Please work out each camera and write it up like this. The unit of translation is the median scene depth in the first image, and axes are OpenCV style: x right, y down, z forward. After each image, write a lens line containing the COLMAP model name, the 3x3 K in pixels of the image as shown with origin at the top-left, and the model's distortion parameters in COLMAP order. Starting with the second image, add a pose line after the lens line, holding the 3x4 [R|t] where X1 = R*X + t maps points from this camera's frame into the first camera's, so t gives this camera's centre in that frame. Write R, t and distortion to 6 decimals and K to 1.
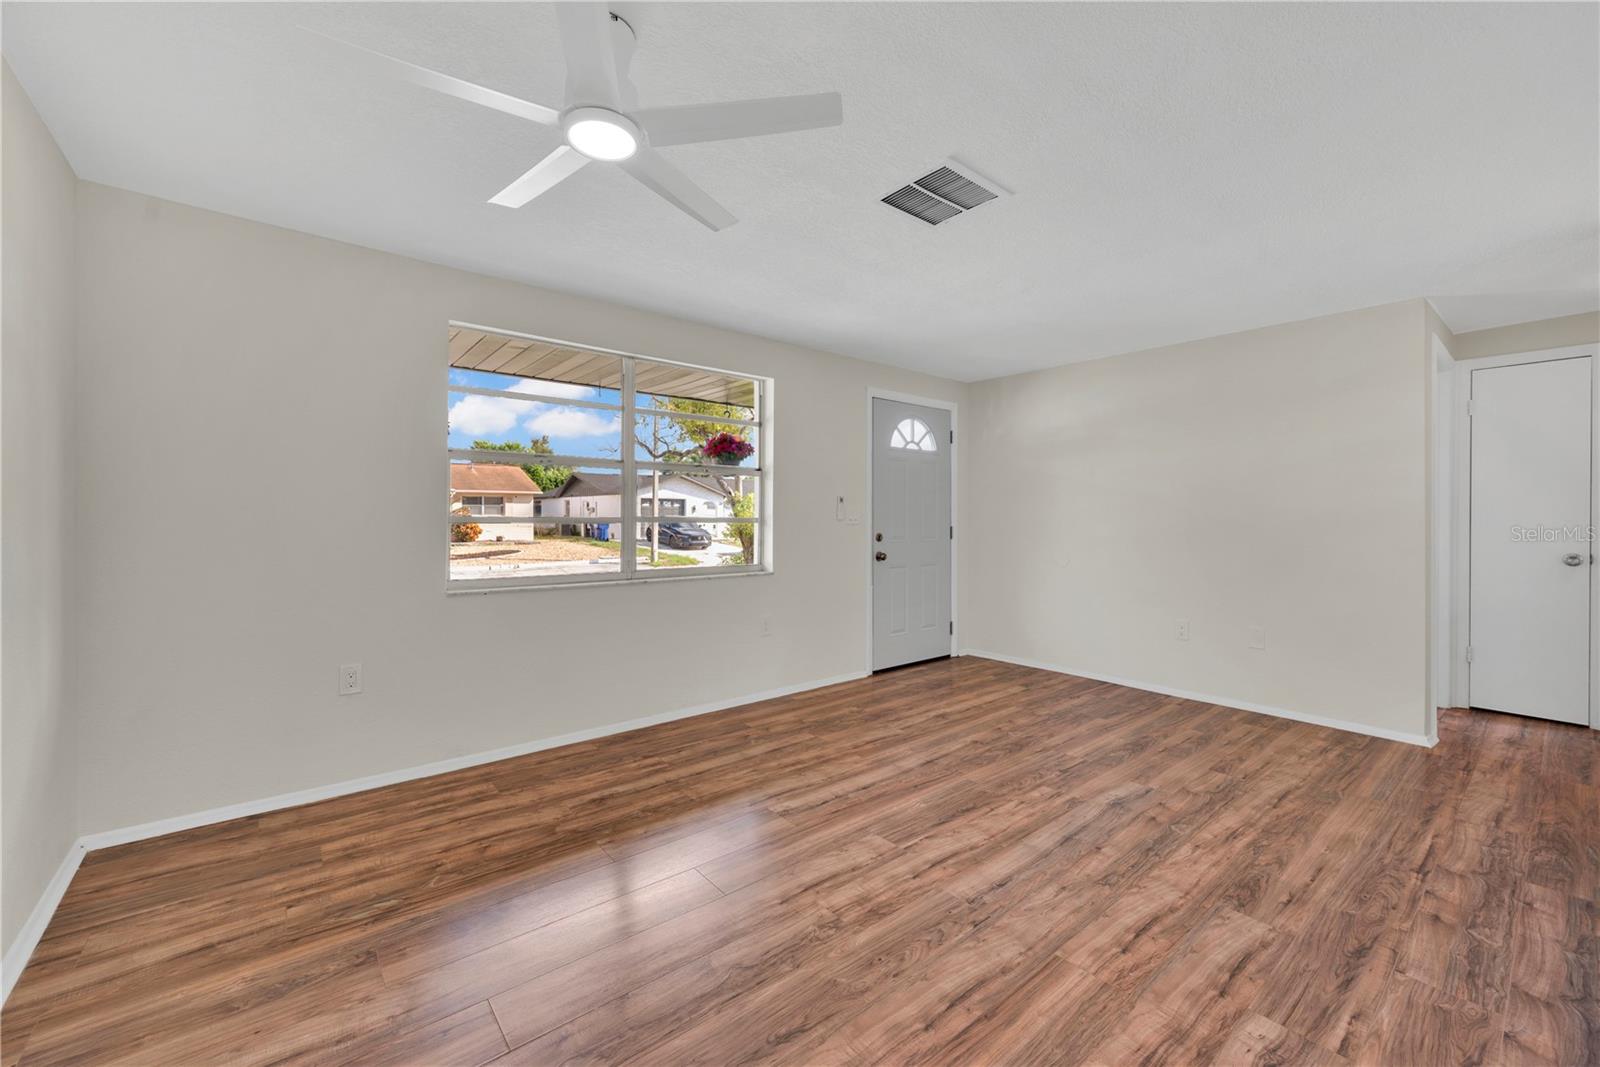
lens RADIAL K [[639.8, 0, 805.9], [0, 639.8, 514.4], [0, 0, 1]] dist [0.003168, 0.000455]
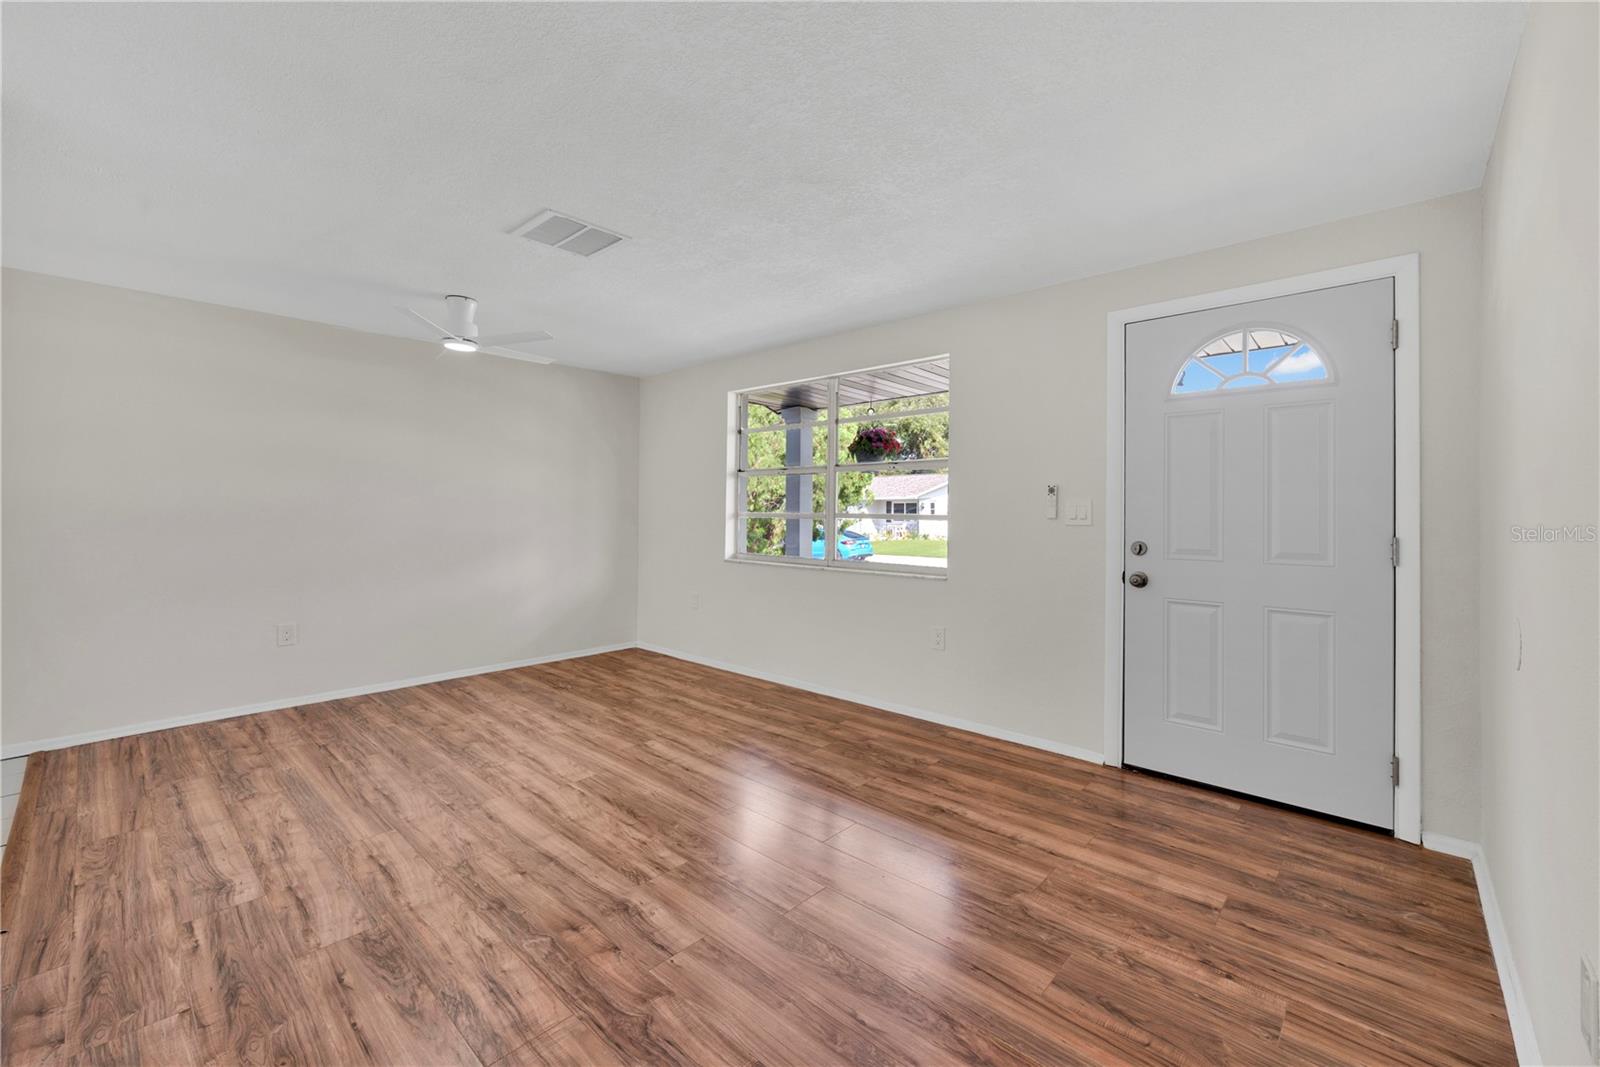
lens RADIAL K [[639.8, 0, 805.9], [0, 639.8, 514.4], [0, 0, 1]] dist [0.003168, 0.000455]
pose [[0.145240, -0.000672, -0.989396, 1.381031], [0.000375, 1.000000, -0.000625, 0.006858], [0.989396, -0.000281, 0.145241, 1.228630]]
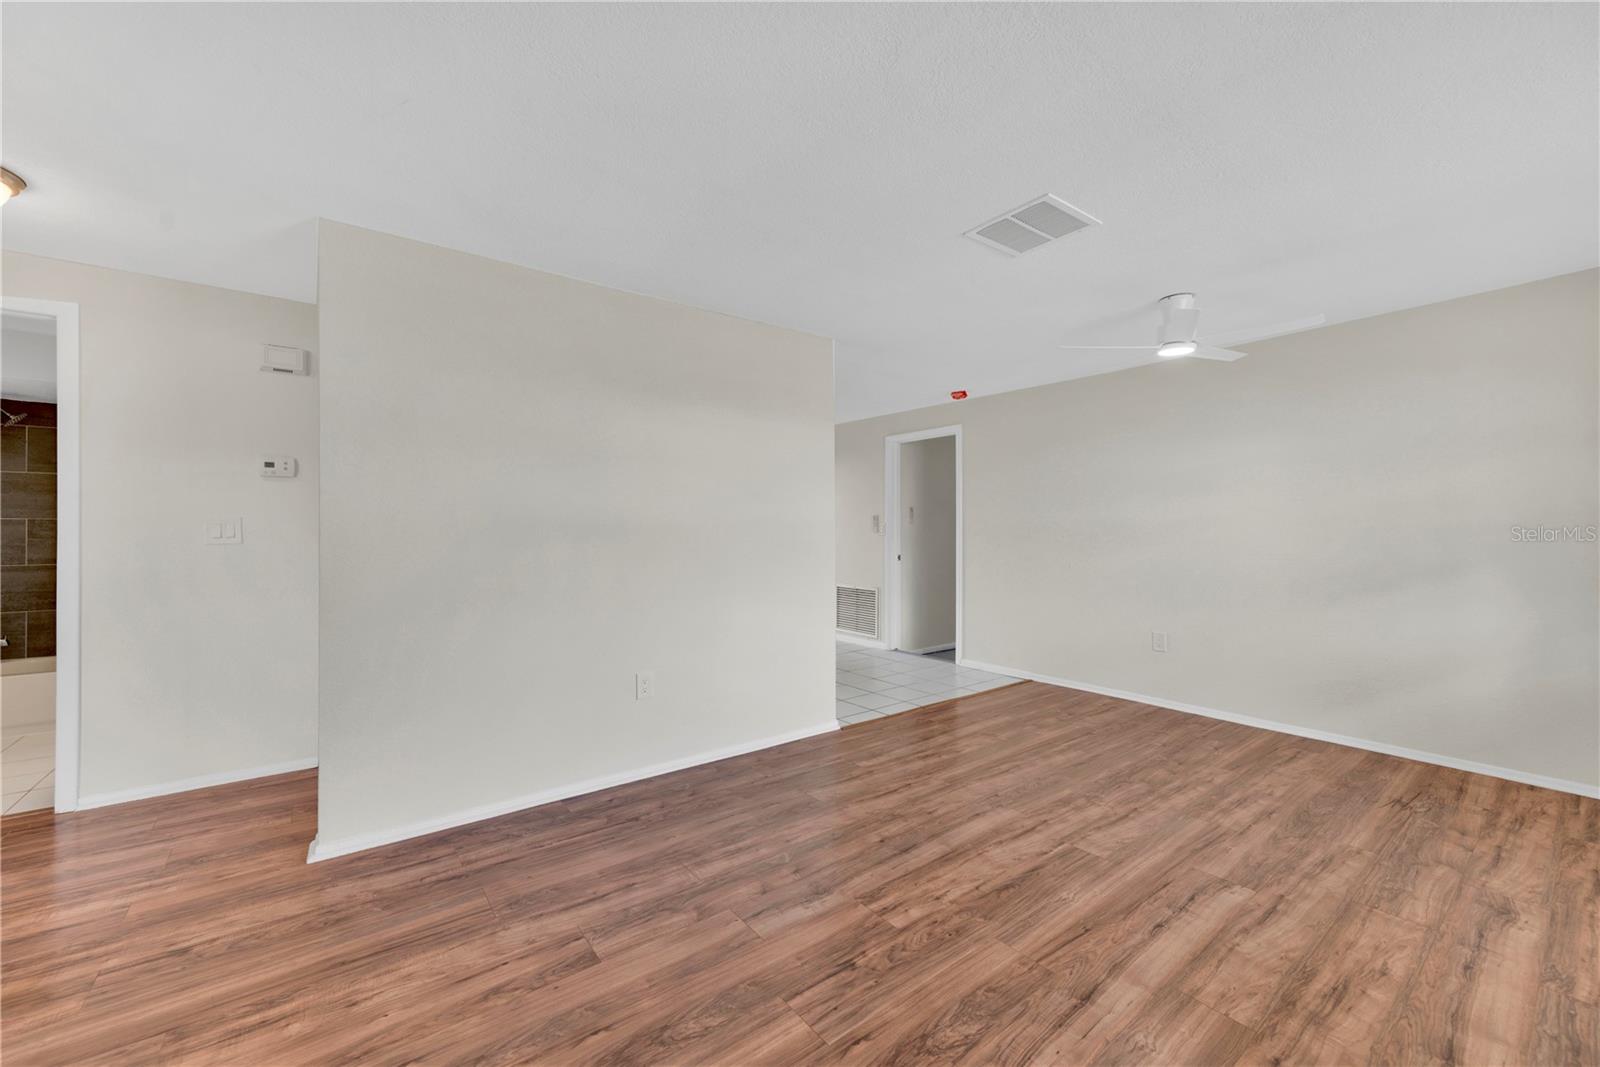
lens RADIAL K [[639.8, 0, 805.9], [0, 639.8, 514.4], [0, 0, 1]] dist [0.003168, 0.000455]
pose [[-0.999637, -0.002044, 0.026848, 0.538424], [-0.002754, 0.999647, -0.026435, 0.002299], [-0.026785, -0.026500, -0.999290, 2.024590]]
